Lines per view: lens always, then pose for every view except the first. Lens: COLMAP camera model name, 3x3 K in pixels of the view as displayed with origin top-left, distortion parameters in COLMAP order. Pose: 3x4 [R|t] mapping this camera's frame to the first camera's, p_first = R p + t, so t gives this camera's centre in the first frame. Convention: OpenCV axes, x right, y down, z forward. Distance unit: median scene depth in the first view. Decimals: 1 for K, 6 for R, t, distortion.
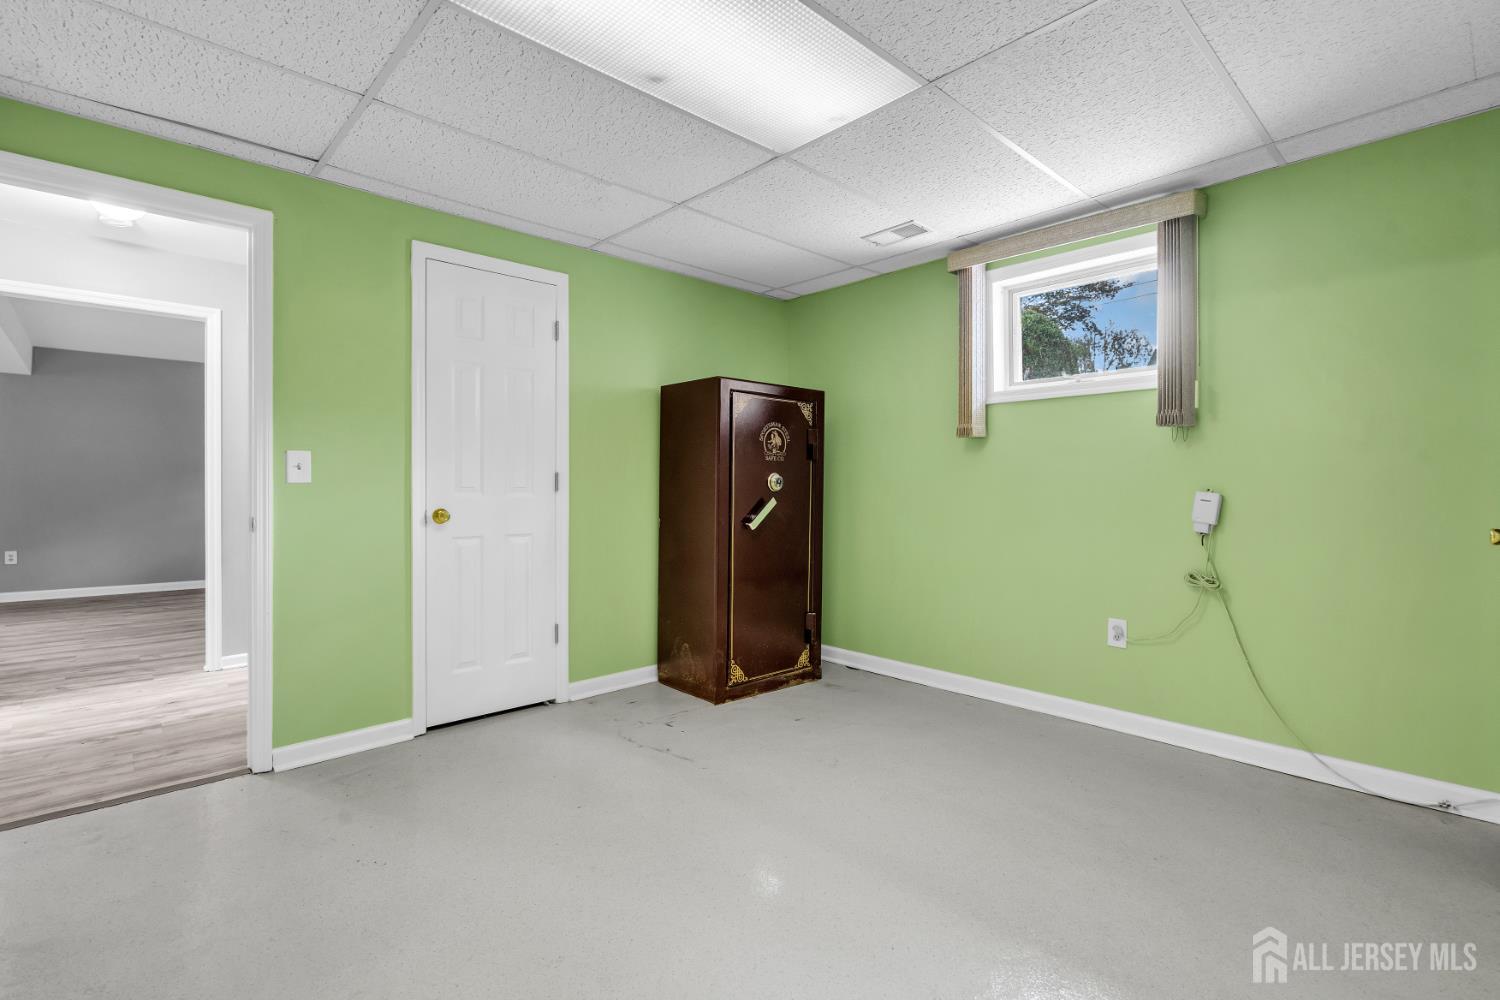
lens RADIAL K [[704.8, 0, 742.3], [0, 704.8, 493.6], [0, 0, 1]] dist [-0.003187, -0.000400]
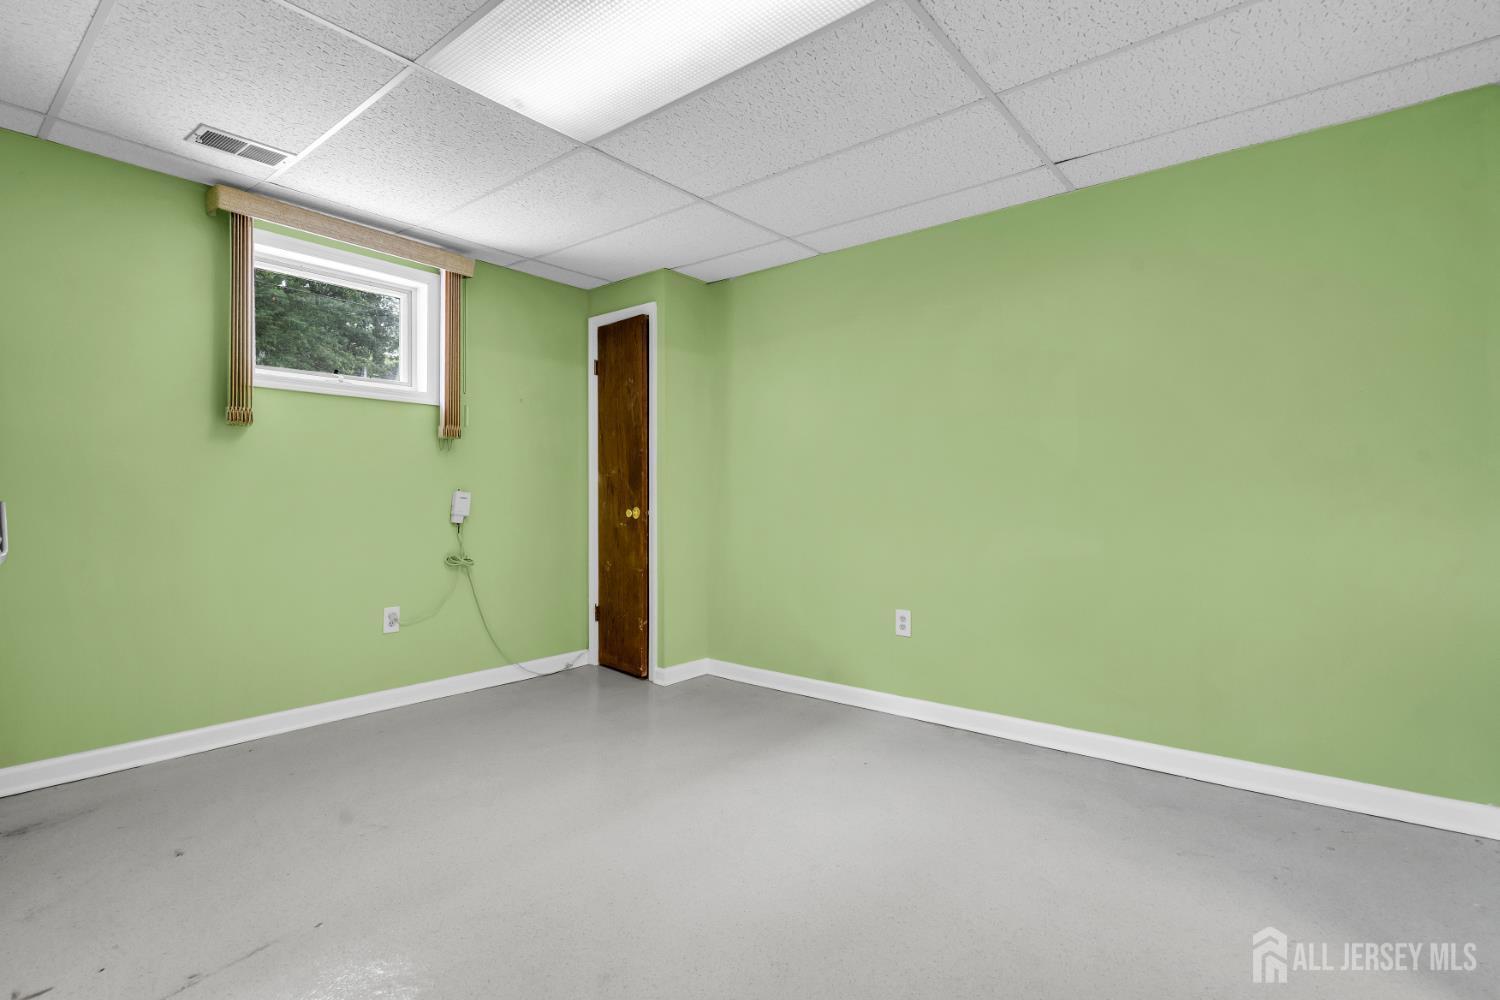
lens RADIAL K [[704.8, 0, 744.4], [0, 704.8, 497.9], [0, 0, 1]] dist [-0.003187, -0.000400]
pose [[-0.154690, -0.004436, 0.987953, -0.656793], [0.007914, 0.999952, 0.005729, 0.005720], [-0.987931, 0.008705, -0.154647, 0.641297]]
